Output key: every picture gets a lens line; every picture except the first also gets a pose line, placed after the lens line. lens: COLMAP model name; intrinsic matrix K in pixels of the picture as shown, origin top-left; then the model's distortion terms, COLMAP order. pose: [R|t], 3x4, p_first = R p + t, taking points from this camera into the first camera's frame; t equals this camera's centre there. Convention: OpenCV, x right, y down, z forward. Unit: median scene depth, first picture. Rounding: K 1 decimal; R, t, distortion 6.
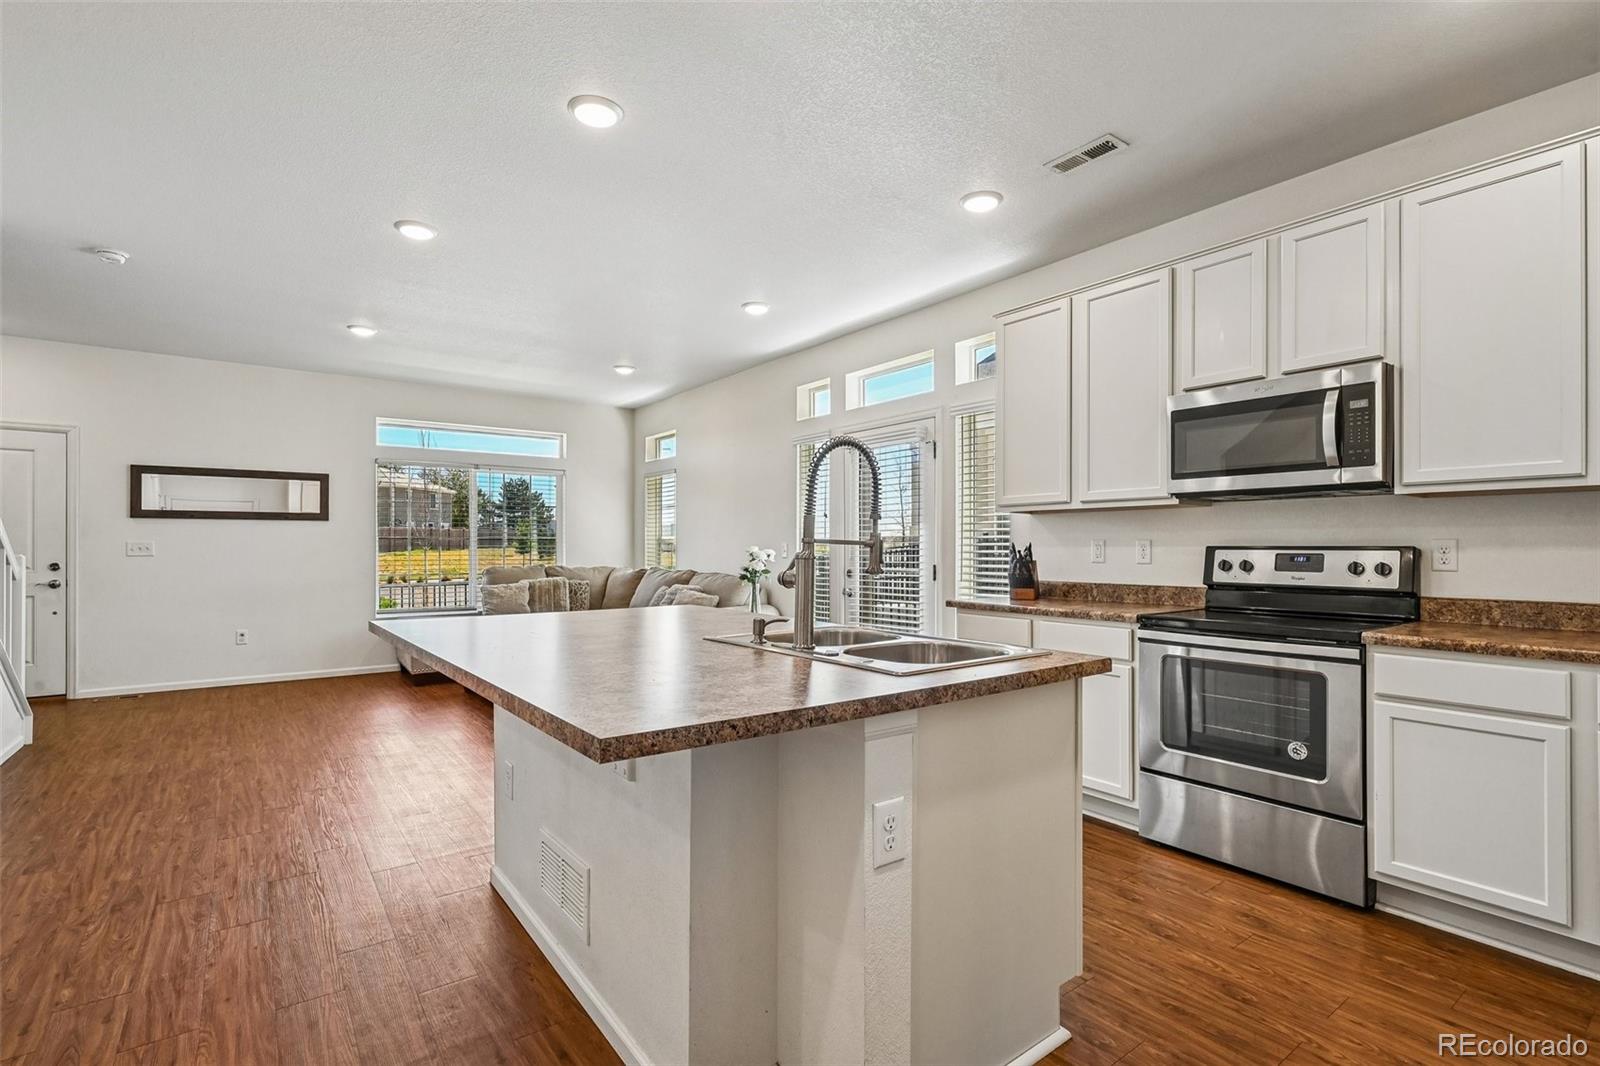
lens RADIAL K [[716.9, 0, 776.3], [0, 716.9, 545.1], [0, 0, 1]] dist [0.003528, -0.000626]
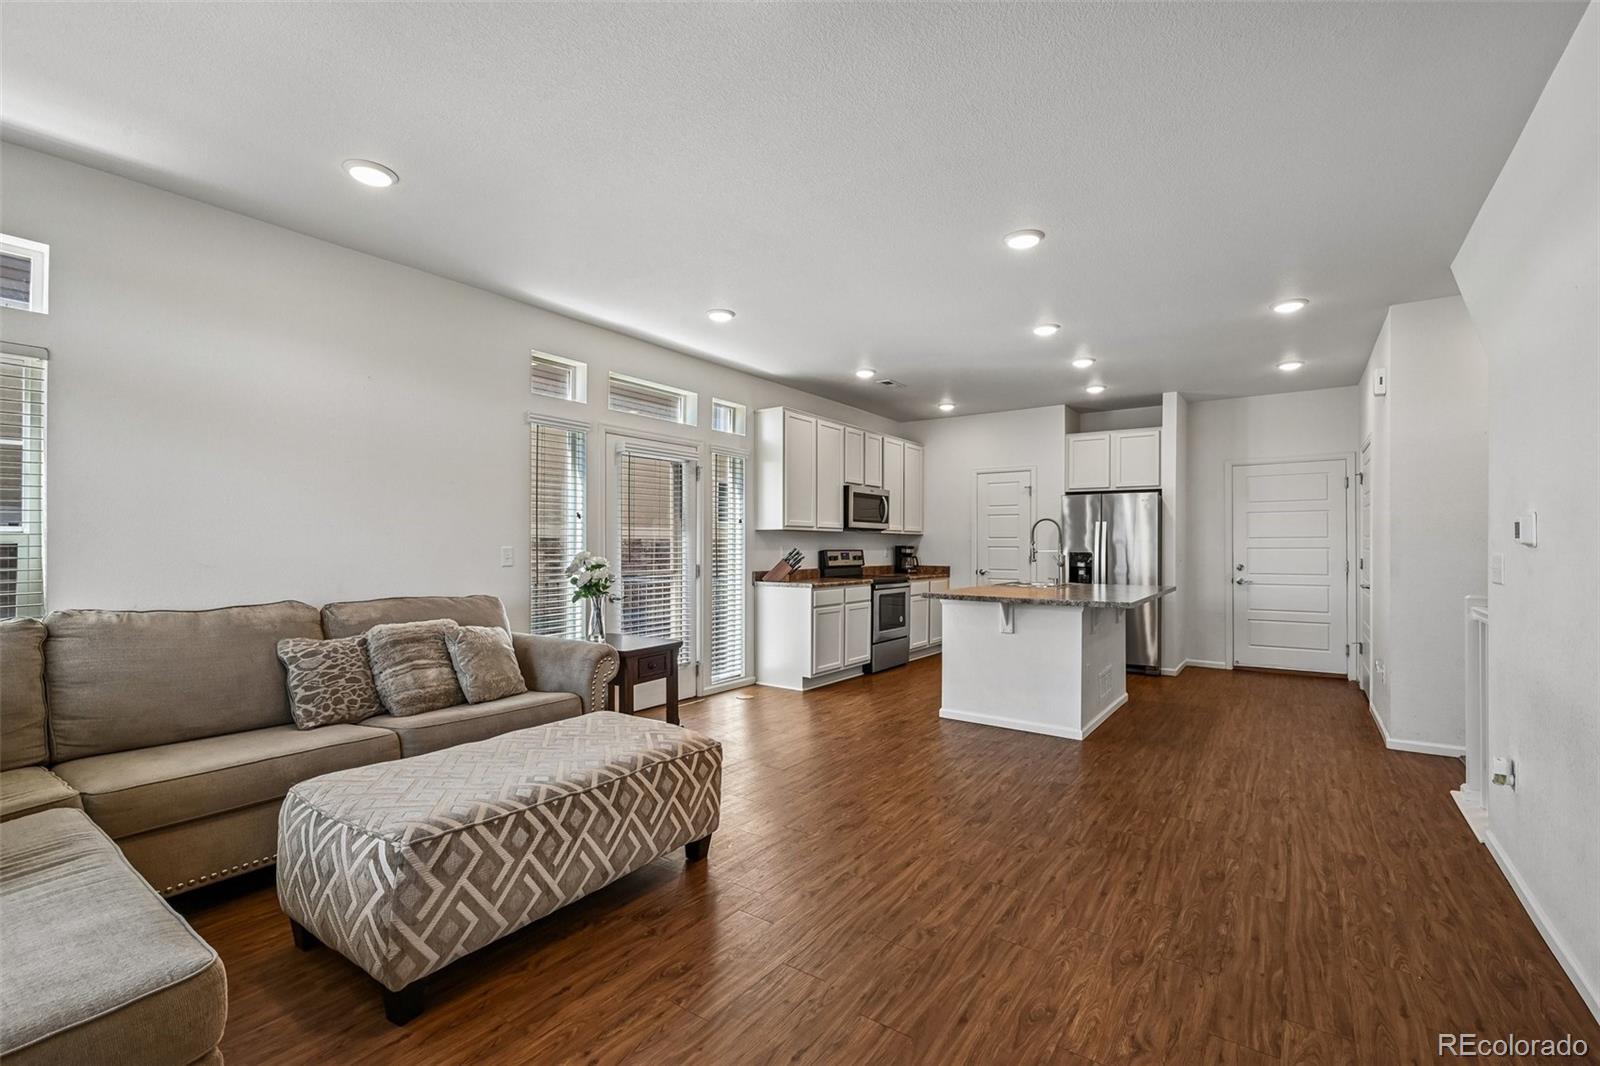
lens RADIAL K [[716.9, 0, 794.3], [0, 716.9, 541.4], [0, 0, 1]] dist [0.003528, -0.000626]
pose [[-0.311797, 0.002661, 0.950145, -0.715364], [-0.007703, 0.999956, -0.005328, -0.005910], [-0.950118, -0.008980, -0.311763, 0.855060]]
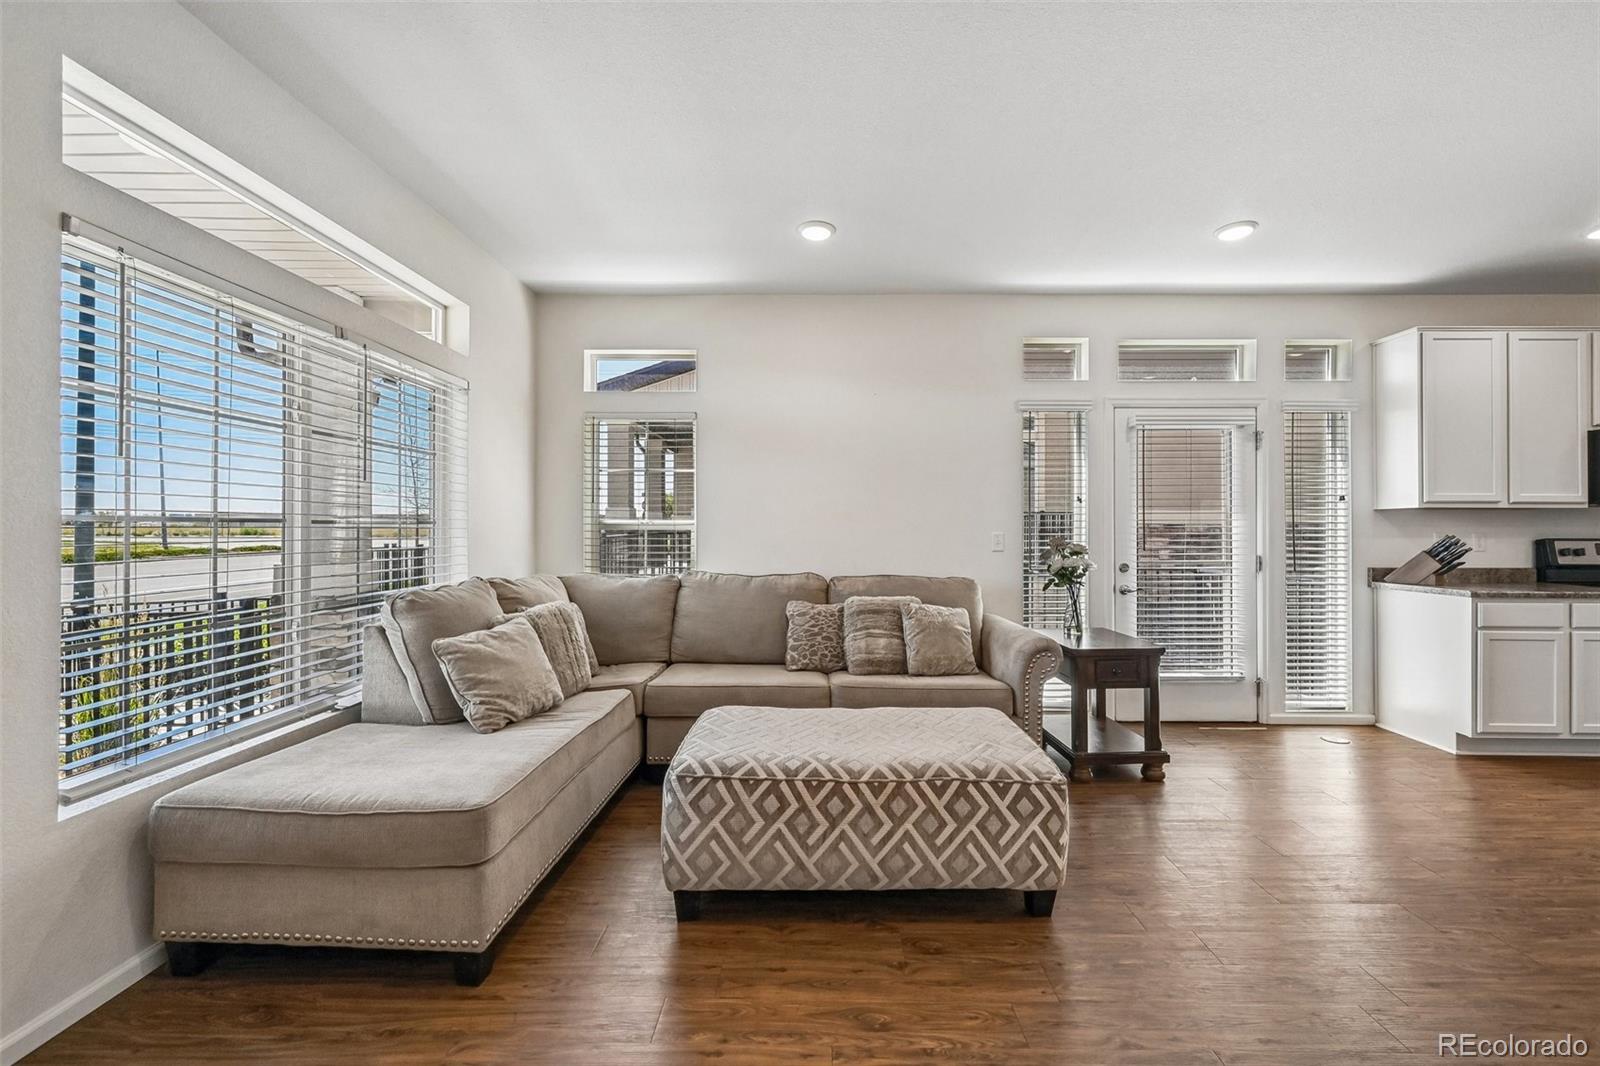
lens RADIAL K [[639.5, 0, 802.7], [0, 639.5, 527.0], [0, 0, 1]] dist [-0.002554, -0.000067]
pose [[0.604845, 0.004810, 0.796329, -0.603817], [-0.004304, 0.999987, -0.002771, -0.005331], [-0.796332, -0.001752, 0.604858, 0.671539]]
